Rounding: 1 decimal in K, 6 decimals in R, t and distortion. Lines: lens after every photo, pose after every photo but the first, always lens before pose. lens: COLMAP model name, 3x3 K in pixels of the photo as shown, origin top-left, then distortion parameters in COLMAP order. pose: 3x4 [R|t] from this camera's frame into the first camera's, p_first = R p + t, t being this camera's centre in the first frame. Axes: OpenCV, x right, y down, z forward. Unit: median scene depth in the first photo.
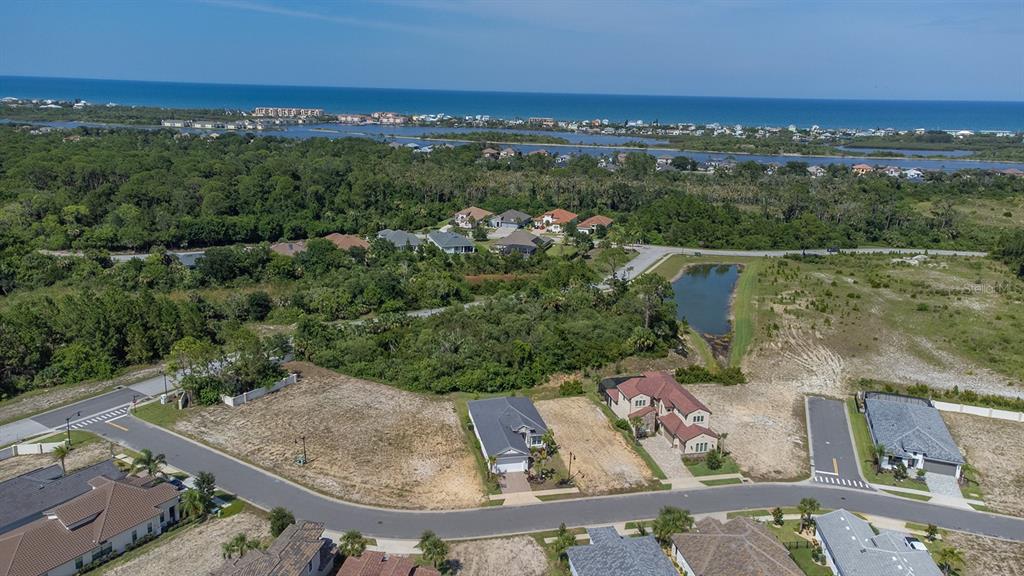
lens RADIAL K [[755.2, 0, 512.0], [0, 755.2, 288.0], [0, 0, 1]] dist [0.029021, 0.052511]
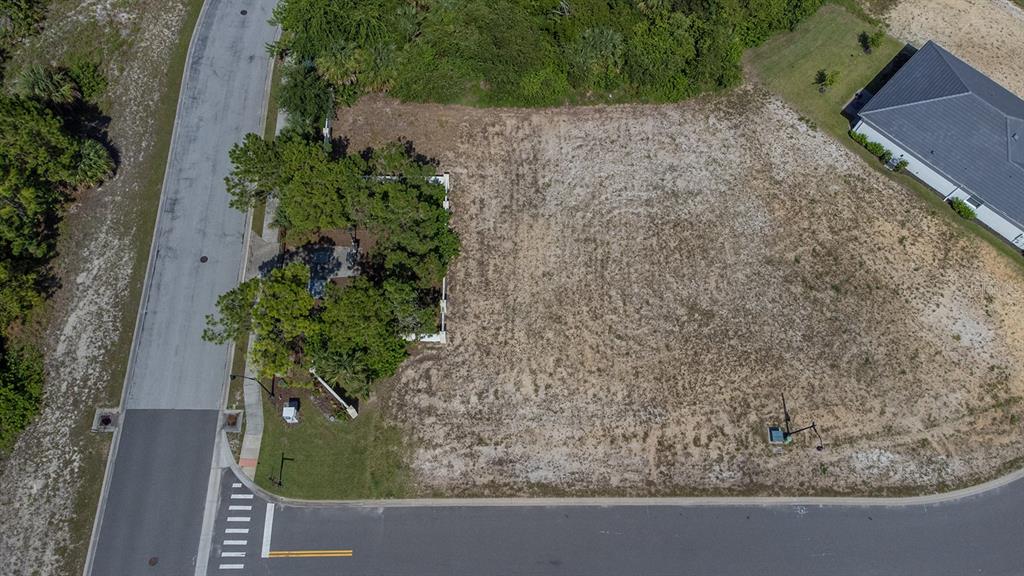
lens RADIAL K [[755.2, 0, 512.0], [0, 755.2, 288.0], [0, 0, 1]] dist [0.029021, 0.052511]
pose [[0.831341, -0.503614, 0.235041, -0.459390], [0.111585, 0.565558, 0.817125, -0.239175], [-0.544445, -0.653083, 0.526367, 0.834204]]
